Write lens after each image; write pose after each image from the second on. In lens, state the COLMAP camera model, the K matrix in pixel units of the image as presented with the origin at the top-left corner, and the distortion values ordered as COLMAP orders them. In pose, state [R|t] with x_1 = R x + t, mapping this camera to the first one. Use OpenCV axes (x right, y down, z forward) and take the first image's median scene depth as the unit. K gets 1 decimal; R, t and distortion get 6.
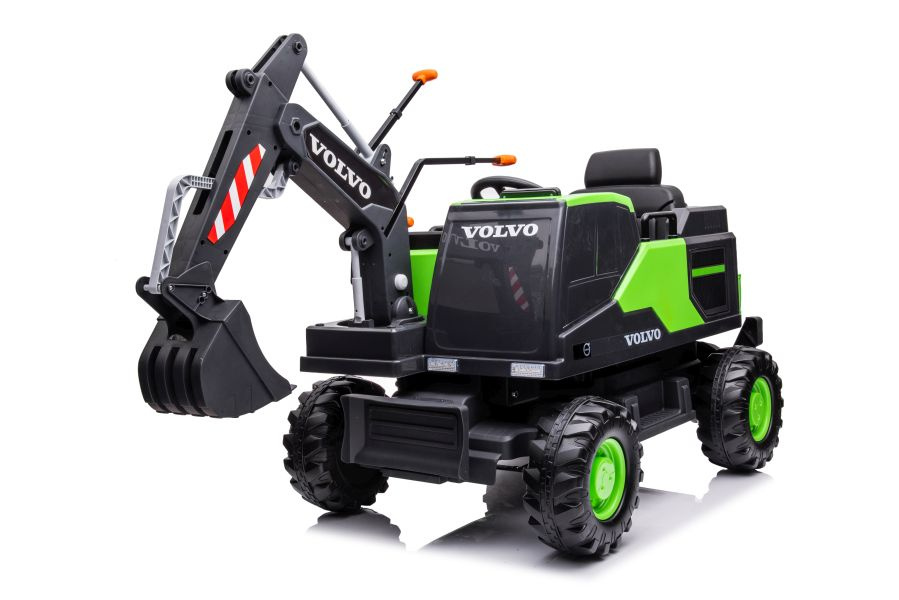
lens RADIAL K [[1076.8, 0, 448.1], [0, 1076.8, 357.4], [0, 0, 1]] dist [0.024339, 0.009929]
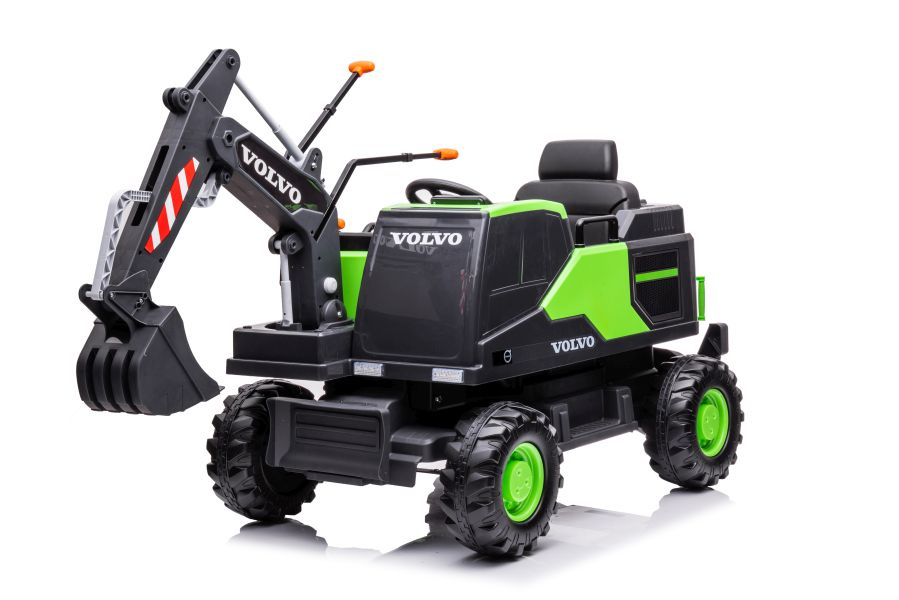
lens RADIAL K [[1770.7, 0, 449.5], [0, 1770.7, 300.0], [0, 0, 1]] dist [0.289178, 0.040217]
pose [[0.999875, 0.015669, -0.002250, 0.073497], [-0.015737, 0.999290, -0.034224, -0.002237], [0.001712, 0.034255, 0.999412, -0.666199]]
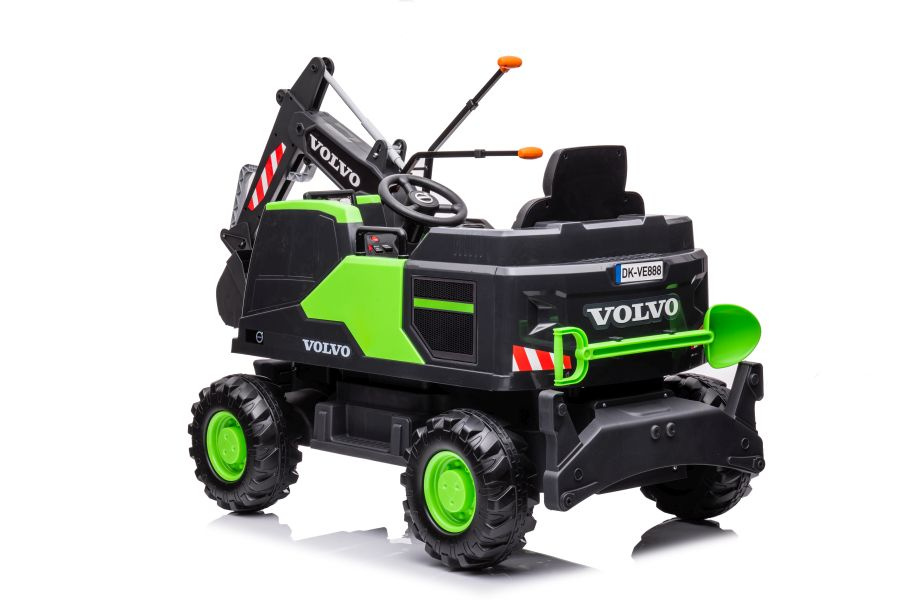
lens RADIAL K [[1770.7, 0, 449.5], [0, 1770.7, 300.0], [0, 0, 1]] dist [0.289178, 0.040217]
pose [[-0.164027, 0.150640, -0.974886, 1.836892], [-0.112778, 0.978928, 0.170239, -0.371096], [0.979988, 0.137870, -0.143581, 1.406905]]
